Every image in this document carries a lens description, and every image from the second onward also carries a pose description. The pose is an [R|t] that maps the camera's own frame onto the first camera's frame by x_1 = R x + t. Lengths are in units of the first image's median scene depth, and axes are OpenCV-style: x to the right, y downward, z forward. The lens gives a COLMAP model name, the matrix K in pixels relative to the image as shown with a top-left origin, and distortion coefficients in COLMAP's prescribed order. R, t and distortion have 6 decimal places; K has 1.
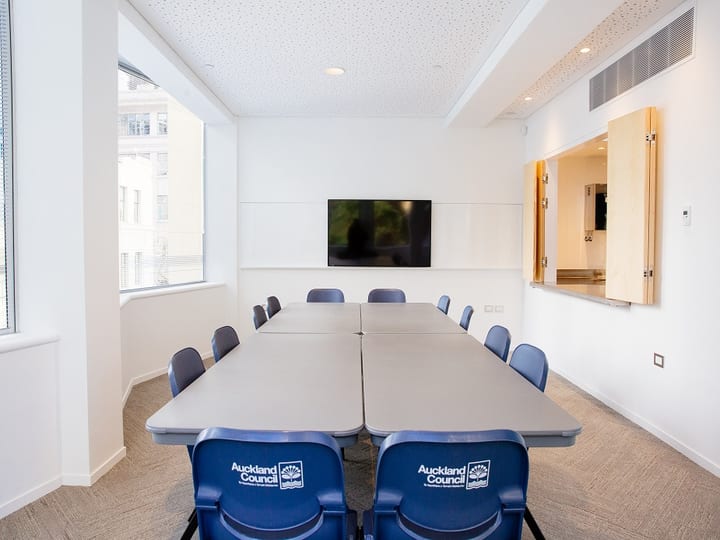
lens RADIAL K [[514.5, 0, 360.0], [0, 514.5, 270.0], [0, 0, 1]] dist [-0.104286, 0.102607]
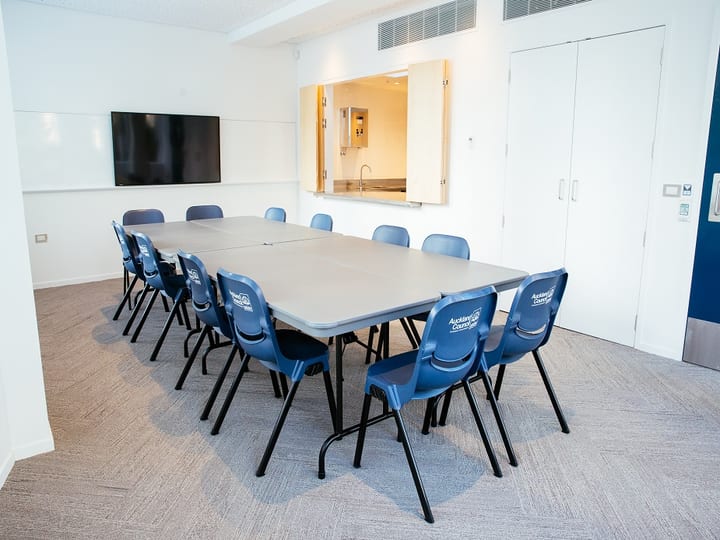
lens RADIAL K [[514.5, 0, 360.0], [0, 514.5, 270.0], [0, 0, 1]] dist [-0.104286, 0.102607]
pose [[0.772239, -0.139055, 0.619928, -0.351145], [0.029911, 0.982629, 0.183153, -0.013750], [-0.634628, -0.122895, 0.762984, 0.015006]]
